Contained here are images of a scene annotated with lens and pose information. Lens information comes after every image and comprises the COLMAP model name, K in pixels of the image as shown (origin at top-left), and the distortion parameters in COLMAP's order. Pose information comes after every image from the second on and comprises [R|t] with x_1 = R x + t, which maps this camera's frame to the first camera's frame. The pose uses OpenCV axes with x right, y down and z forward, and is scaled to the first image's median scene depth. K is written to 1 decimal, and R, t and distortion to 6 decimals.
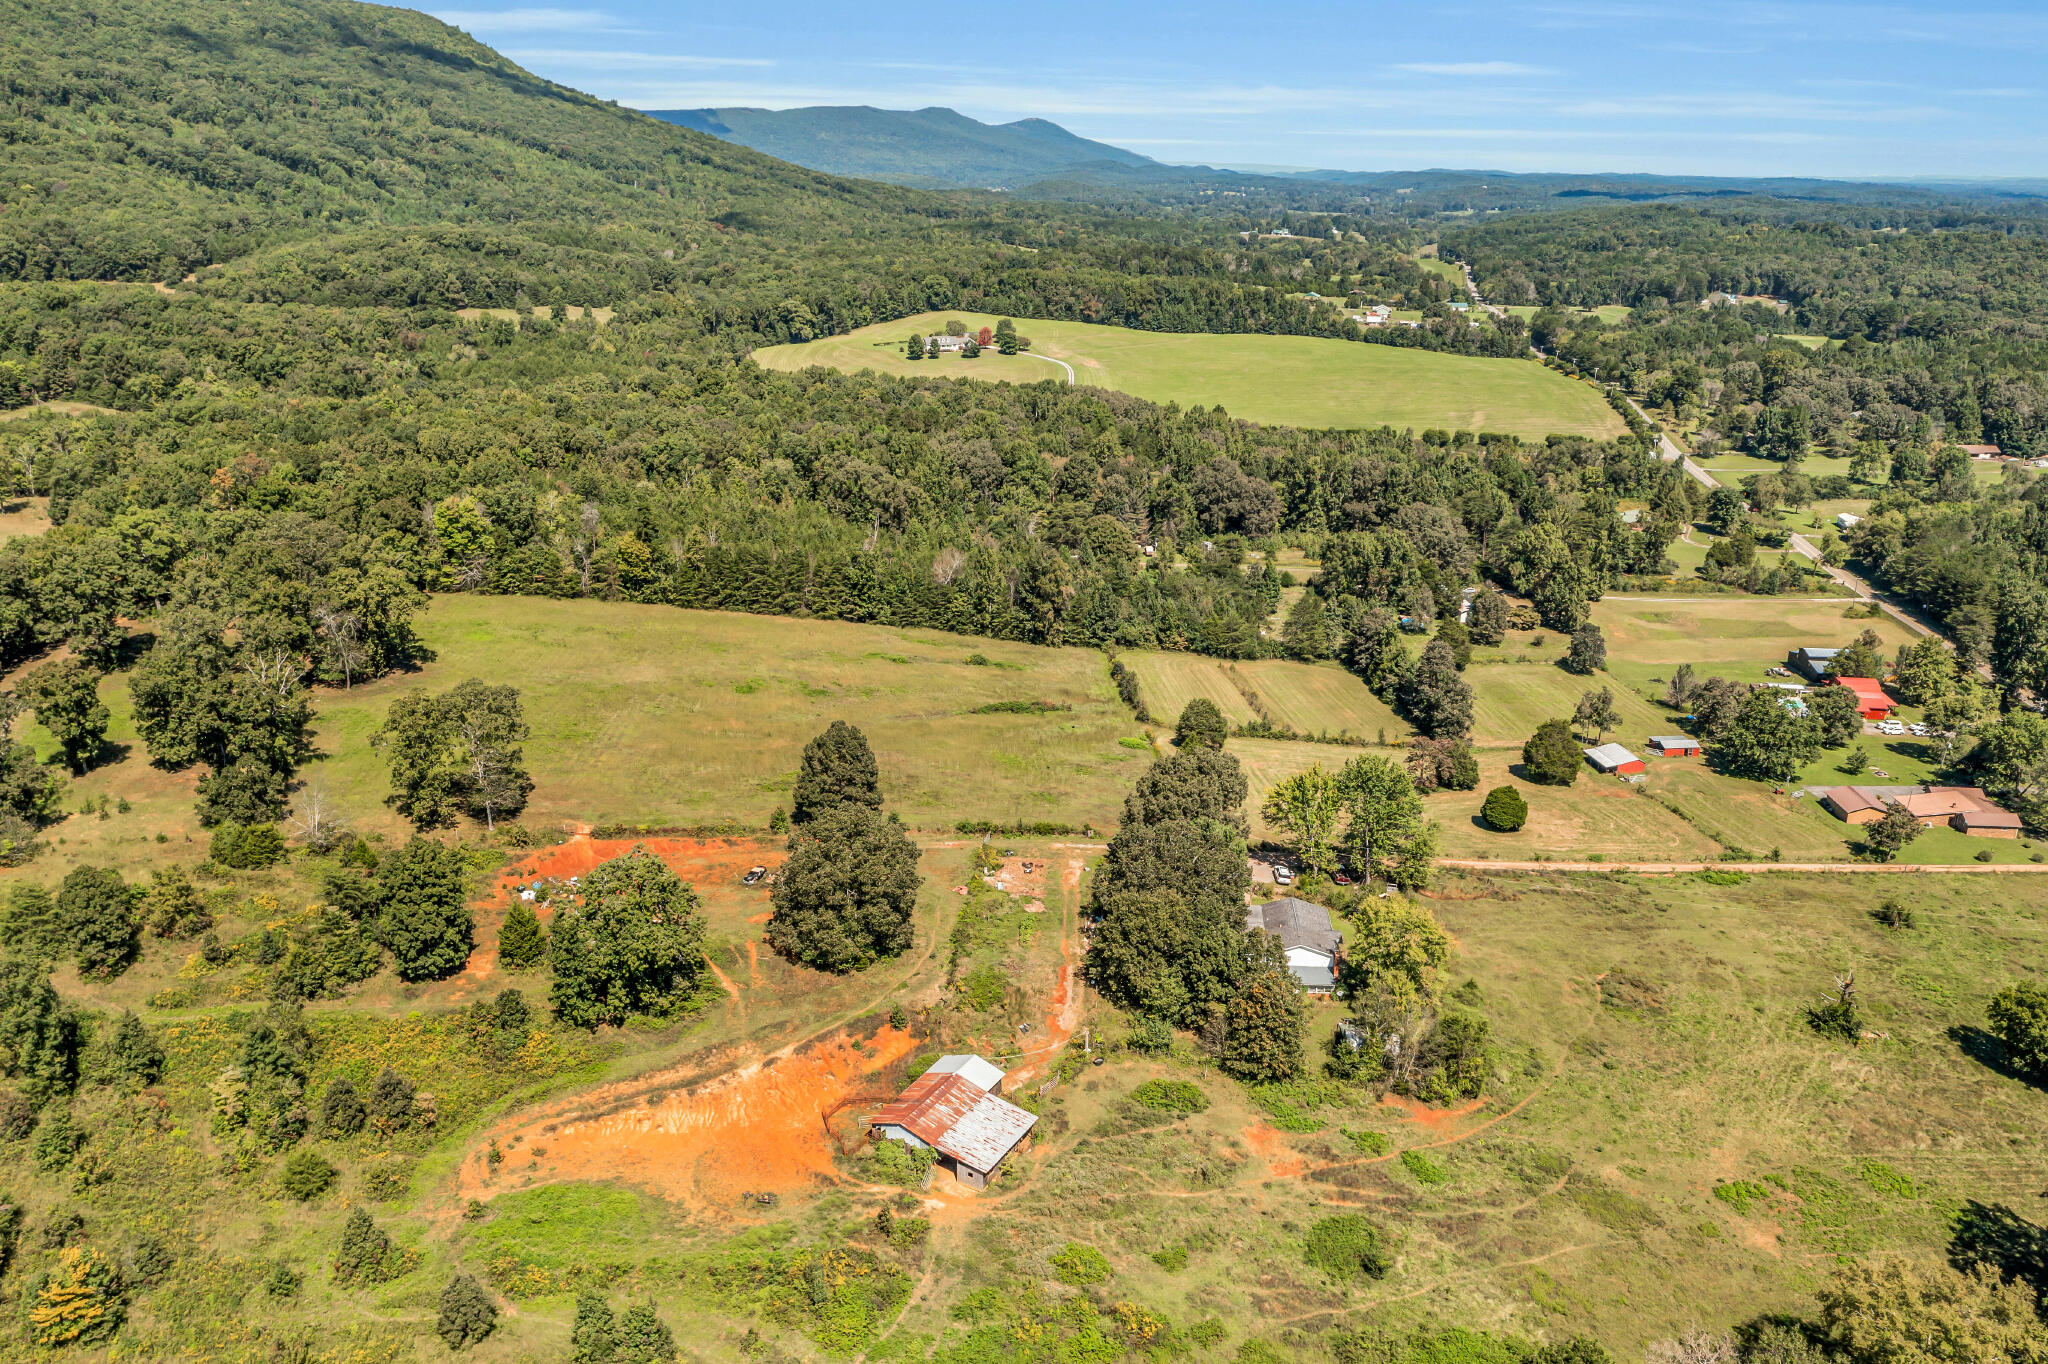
lens RADIAL K [[1643.9, 0, 1016.3], [0, 1643.9, 679.6], [0, 0, 1]] dist [-0.009865, 0.013338]
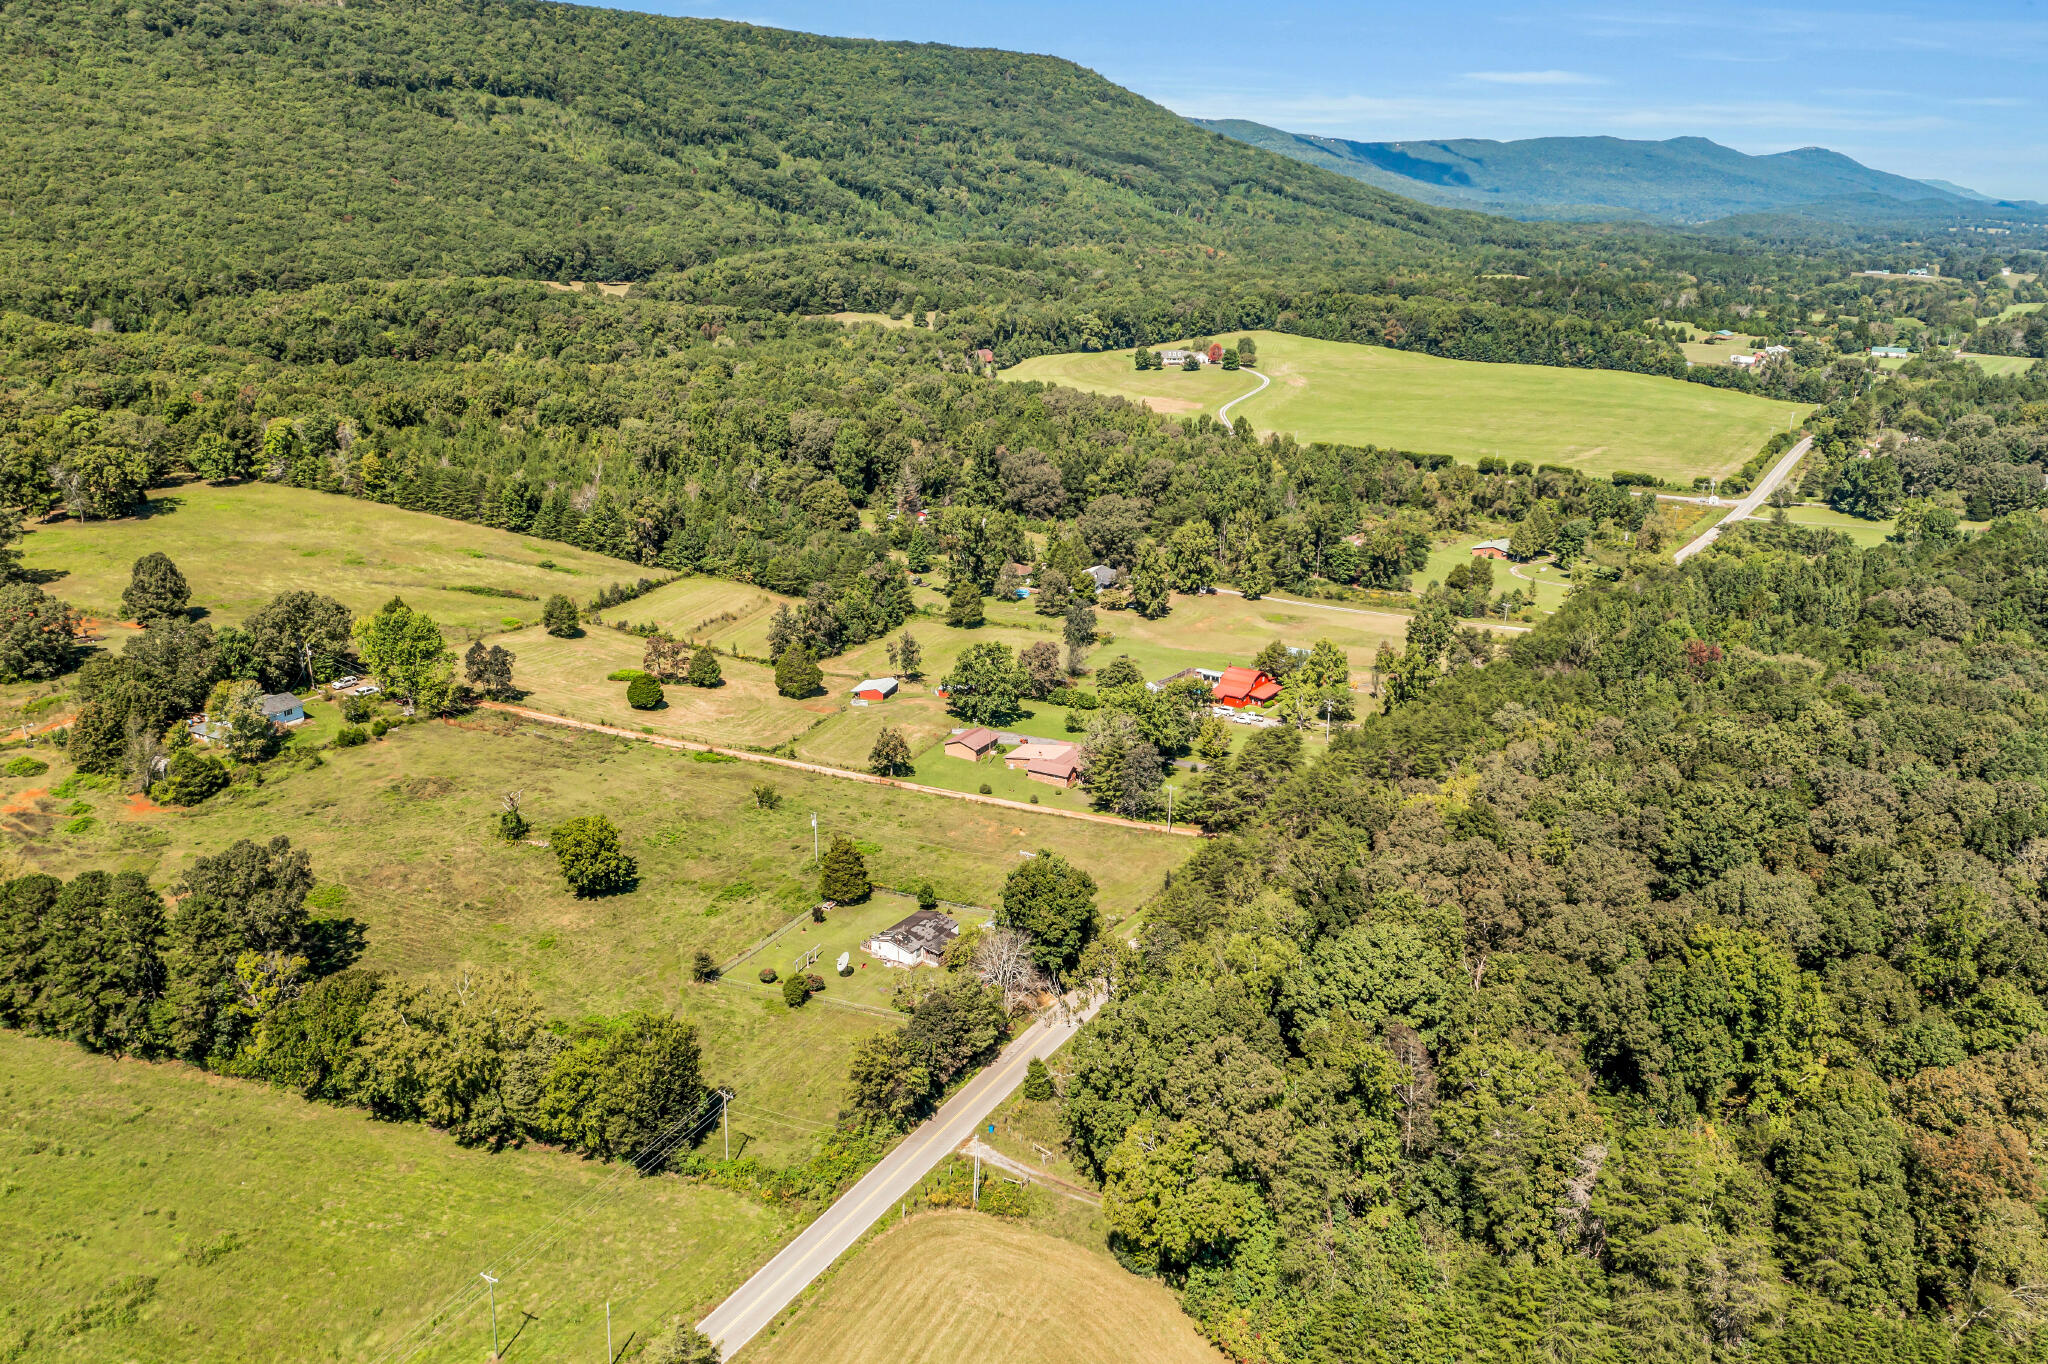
lens RADIAL K [[1625.8, 0, 1011.7], [0, 1625.8, 681.7], [0, 0, 1]] dist [-0.013789, 0.012693]
pose [[0.901244, 0.127352, -0.414175, 0.287476], [-0.132725, 0.991025, 0.015913, 0.003632], [0.412485, 0.040630, 0.910058, -0.006321]]
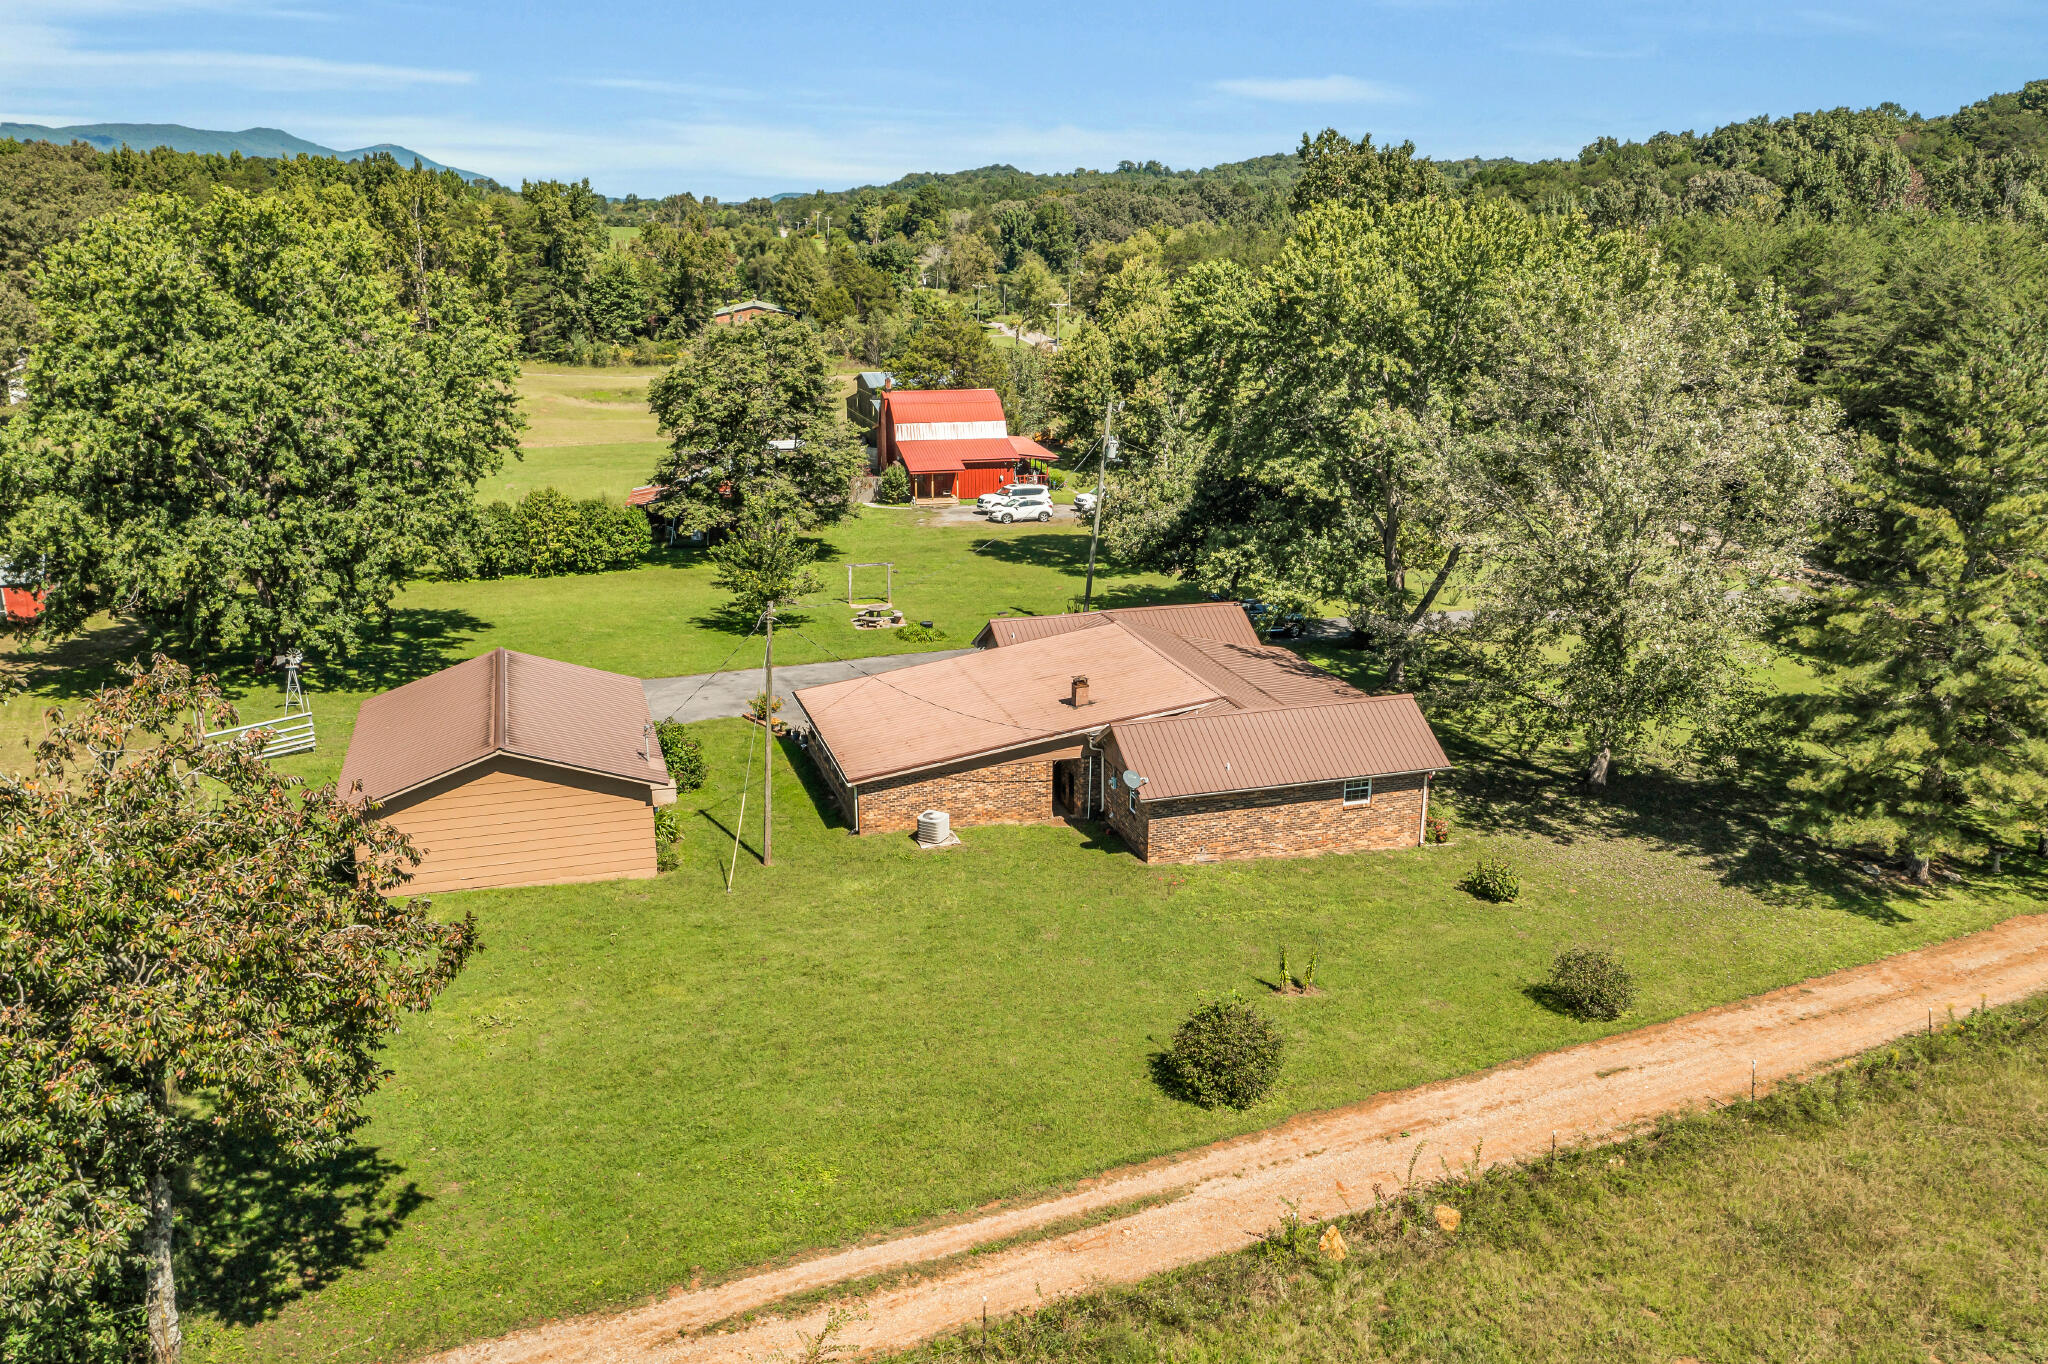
lens RADIAL K [[1643.9, 0, 1016.3], [0, 1643.9, 679.6], [0, 0, 1]] dist [-0.009865, 0.013338]
pose [[0.939979, -0.104834, 0.324731, 0.145824], [0.111885, 0.993716, -0.003060, 0.021401], [-0.322370, 0.039209, 0.945802, 0.240581]]
